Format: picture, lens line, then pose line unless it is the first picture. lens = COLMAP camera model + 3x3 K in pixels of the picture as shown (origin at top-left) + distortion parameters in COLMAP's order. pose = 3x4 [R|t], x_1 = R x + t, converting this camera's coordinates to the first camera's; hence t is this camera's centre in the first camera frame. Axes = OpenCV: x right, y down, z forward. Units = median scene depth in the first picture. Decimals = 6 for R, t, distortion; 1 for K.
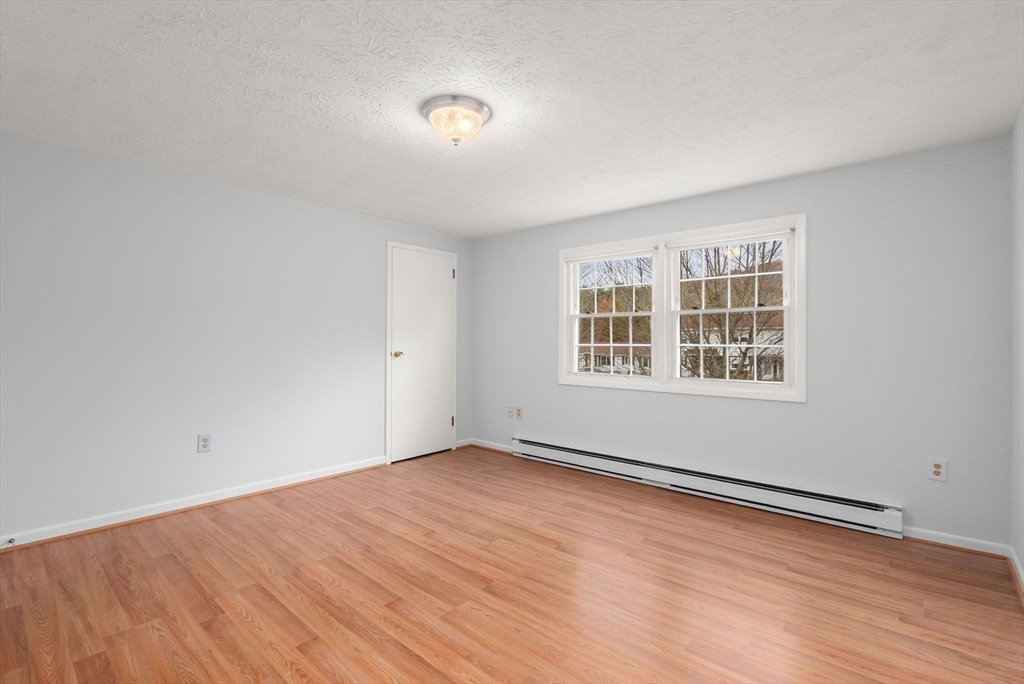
lens RADIAL K [[475.1, 0, 512.9], [0, 475.1, 337.7], [0, 0, 1]] dist [-0.003459, 0.001041]
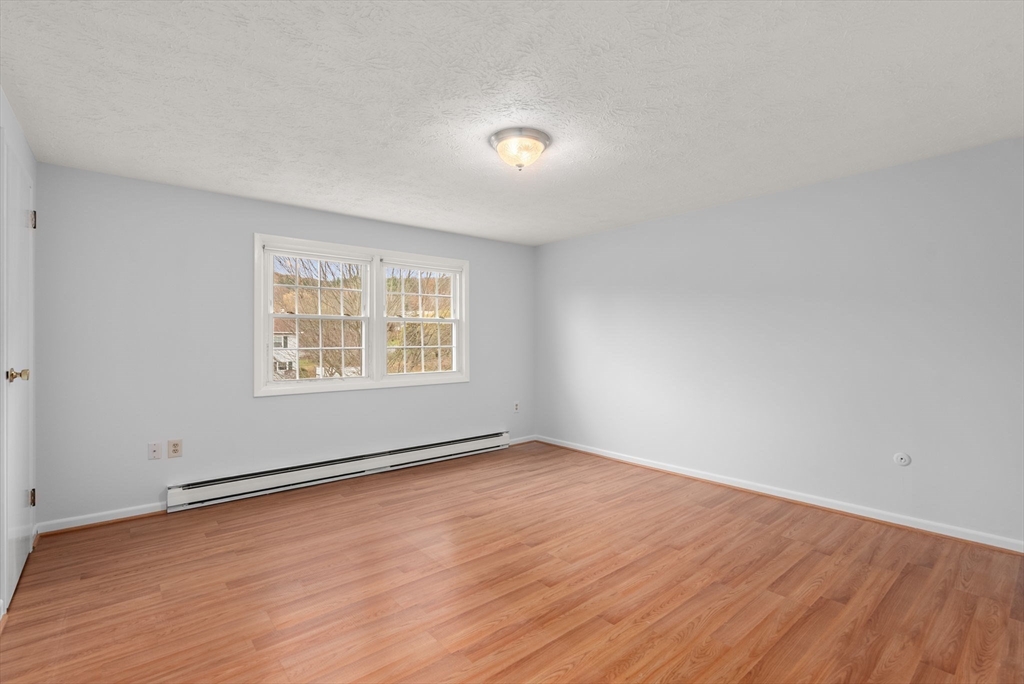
lens RADIAL K [[475.1, 0, 513.8], [0, 475.1, 344.5], [0, 0, 1]] dist [-0.003459, 0.001041]
pose [[0.130980, -0.006983, 0.991360, -0.927574], [-0.002631, 0.999969, 0.007392, 0.000438], [-0.991381, -0.003576, 0.130958, 0.644628]]
